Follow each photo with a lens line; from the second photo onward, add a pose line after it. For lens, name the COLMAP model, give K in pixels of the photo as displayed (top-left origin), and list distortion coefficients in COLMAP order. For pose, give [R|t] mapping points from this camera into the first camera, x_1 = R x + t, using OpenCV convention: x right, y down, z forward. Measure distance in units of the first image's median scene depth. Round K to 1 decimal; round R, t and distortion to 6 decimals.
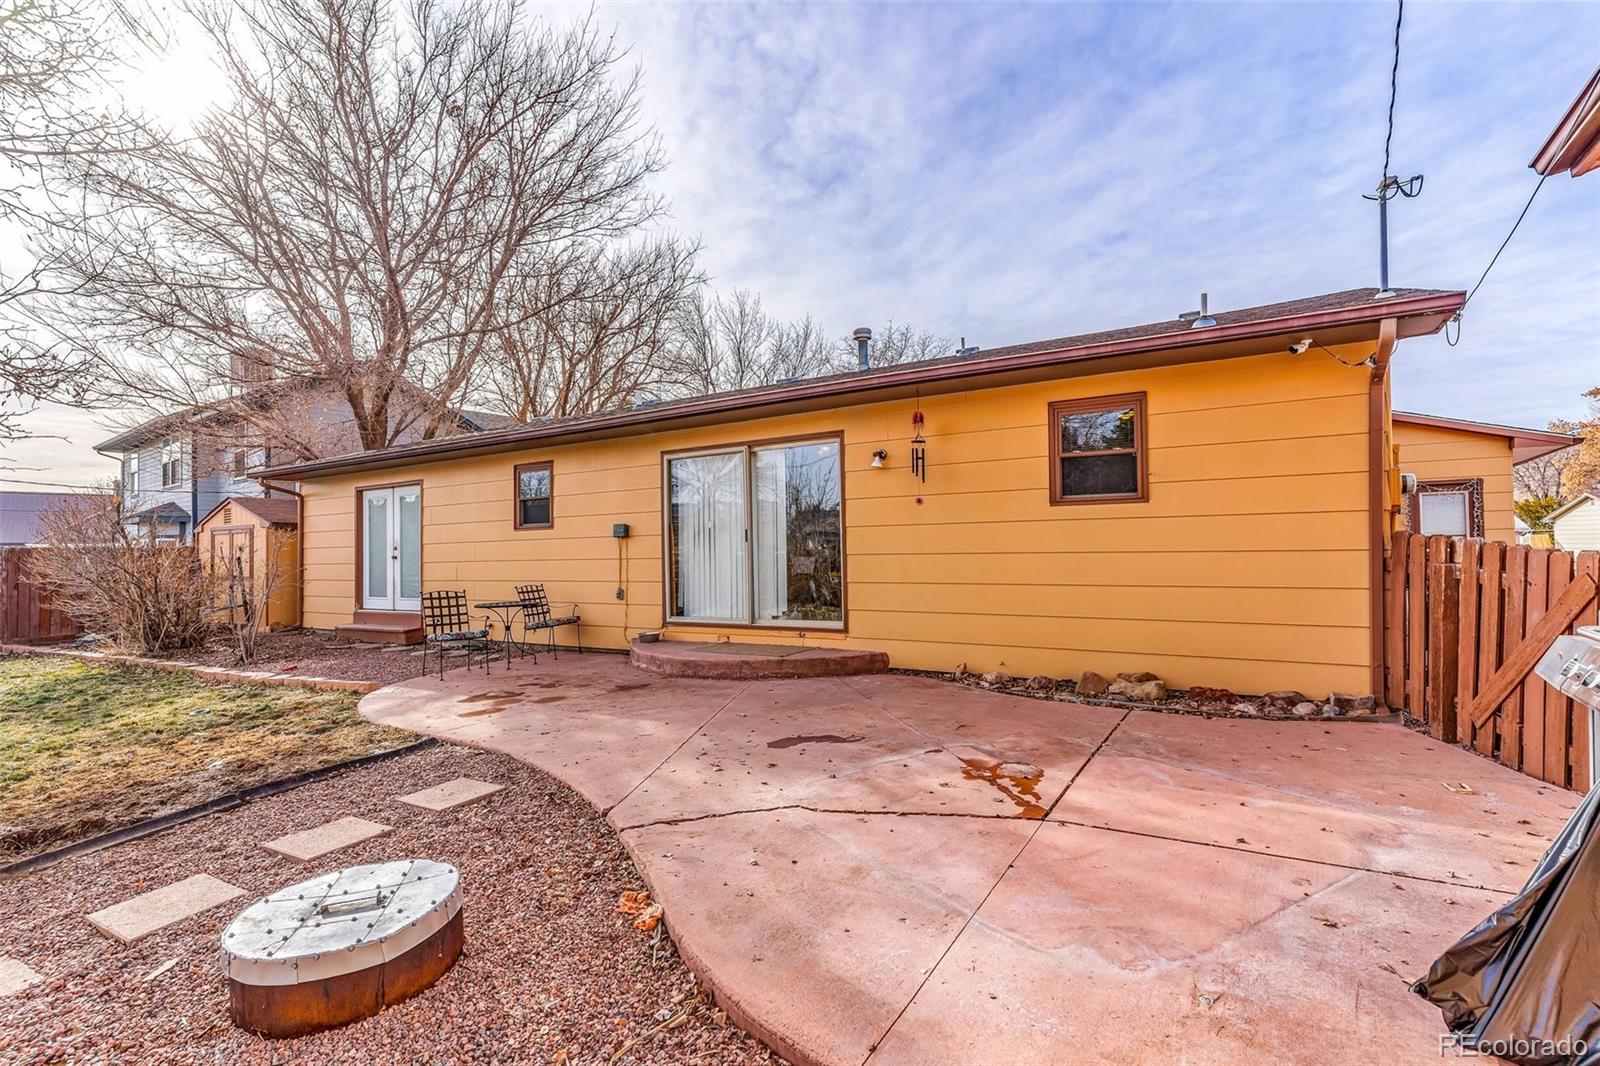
lens RADIAL K [[768.2, 0, 793.3], [0, 768.2, 525.1], [0, 0, 1]] dist [-0.000531, -0.000484]
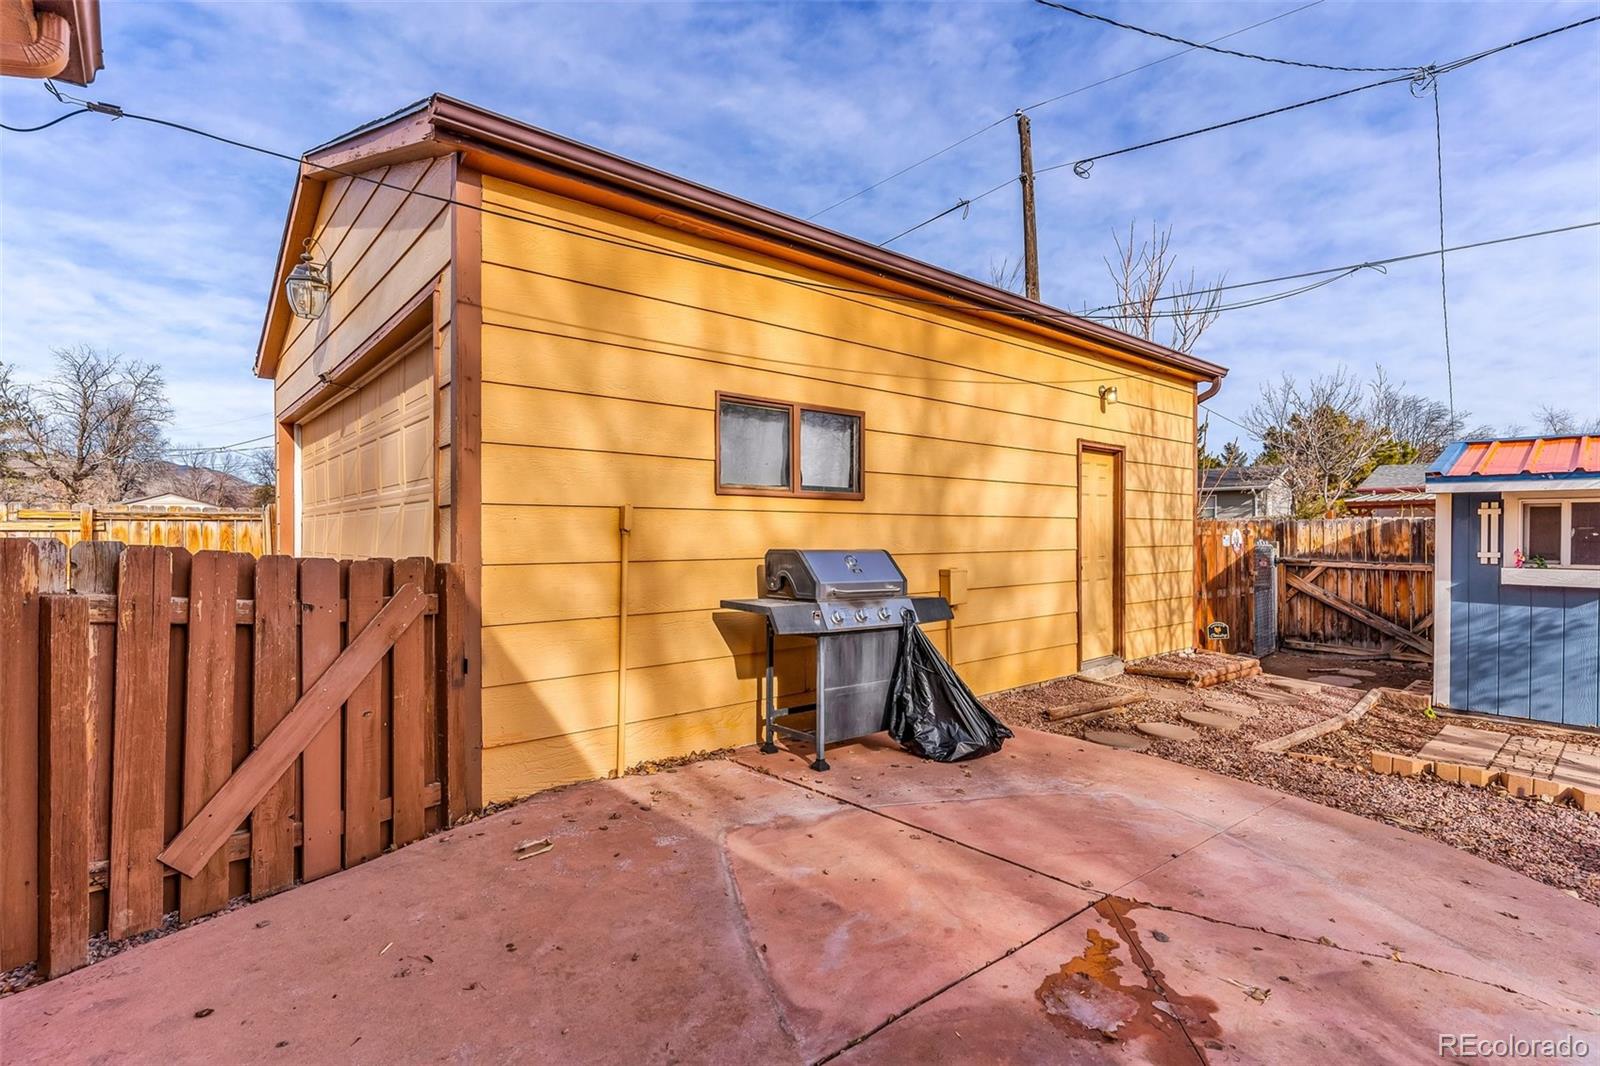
lens RADIAL K [[768.2, 0, 793.3], [0, 768.2, 525.1], [0, 0, 1]] dist [-0.000531, -0.000484]
pose [[-0.950504, 0.023453, 0.309826, 0.305348], [0.007413, 0.998575, -0.052847, 0.039935], [-0.310624, -0.047934, -0.949324, 1.496228]]
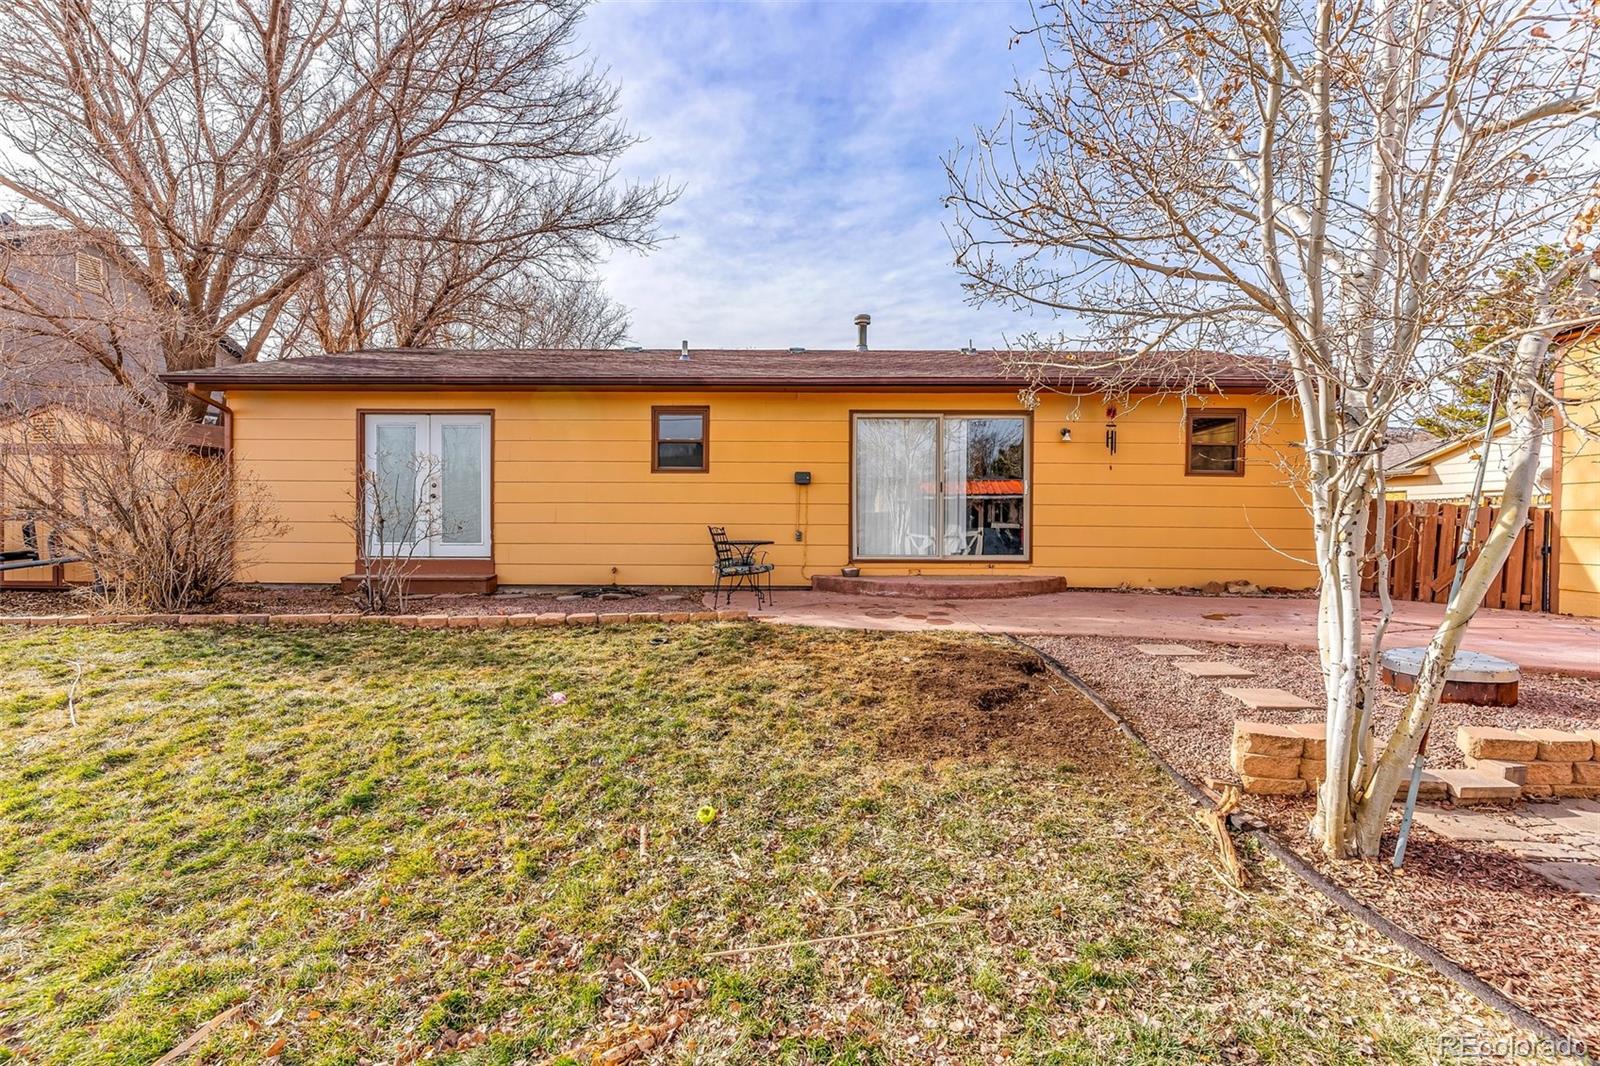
lens RADIAL K [[768.2, 0, 793.3], [0, 768.2, 525.1], [0, 0, 1]] dist [-0.000531, -0.000484]
pose [[0.850951, 0.017766, 0.524945, -1.825569], [-0.040922, 0.998632, 0.032538, 0.088526], [-0.523649, -0.049170, 0.850514, 0.160022]]
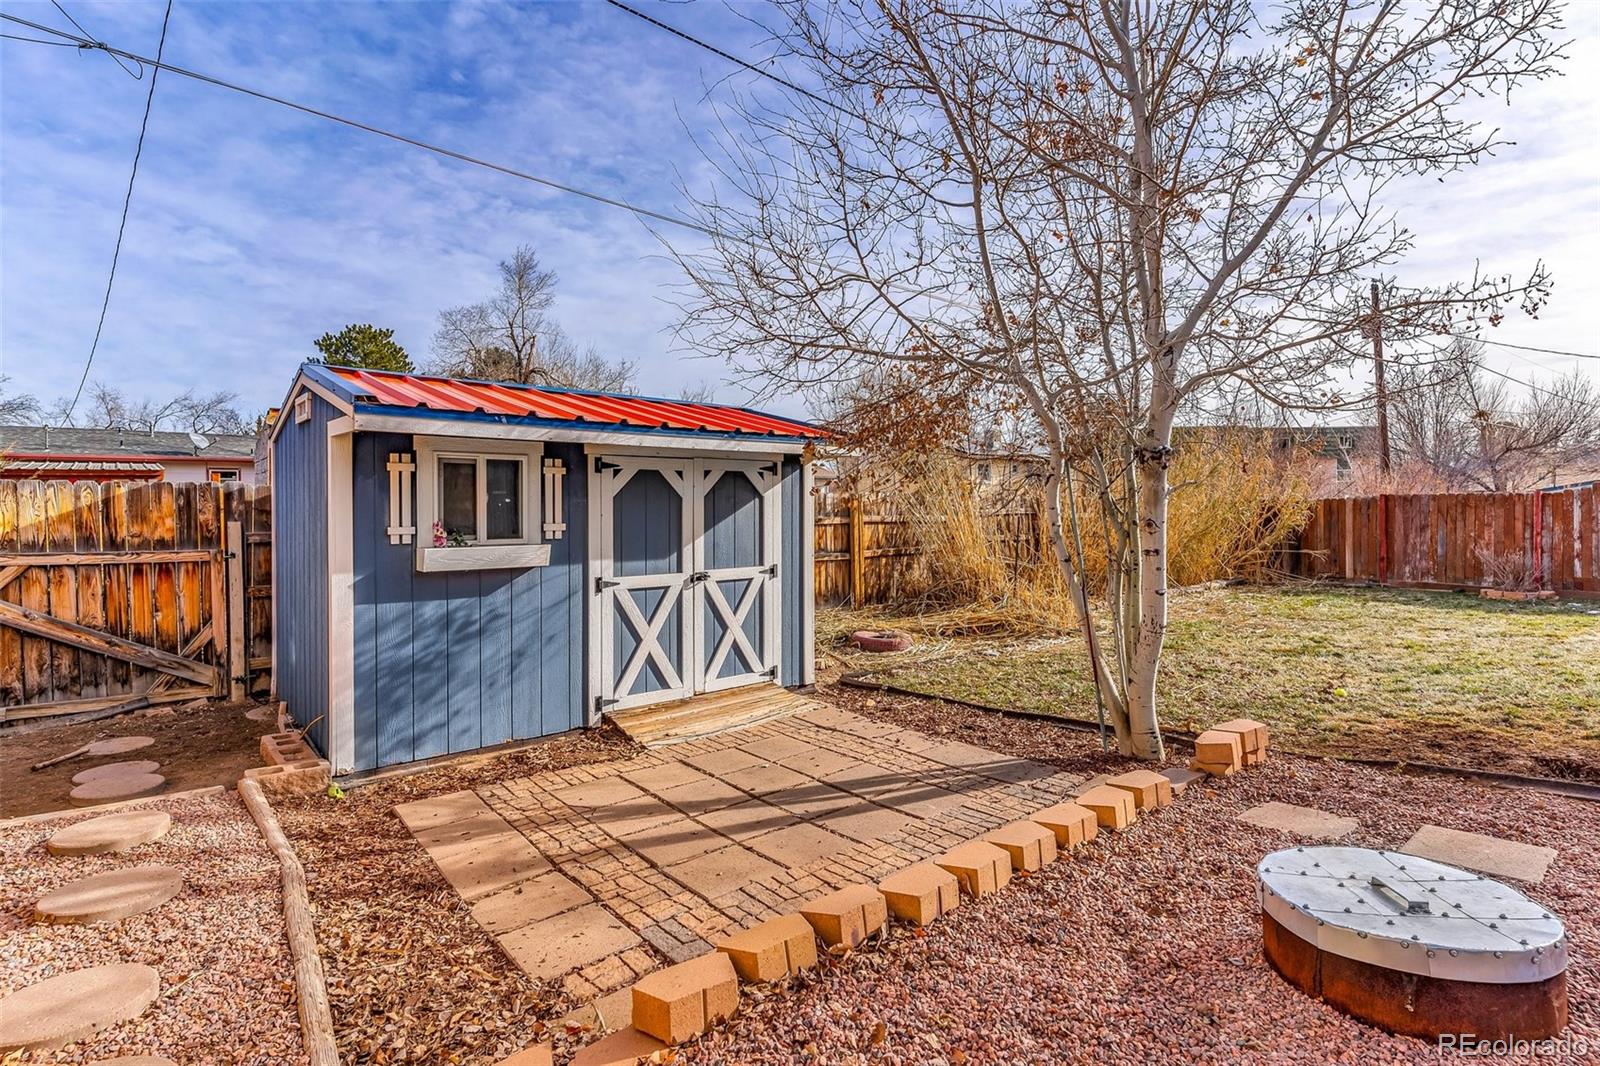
lens RADIAL K [[799.0, 0, 800.0], [0, 799.0, 533.0], [0, 0, 1]] dist [0.004201, 0.000873]
pose [[-0.359360, 0.053656, -0.931655, 0.276595], [0.053092, 0.997904, 0.036993, 0.019121], [0.931687, -0.036170, -0.361456, 0.439925]]
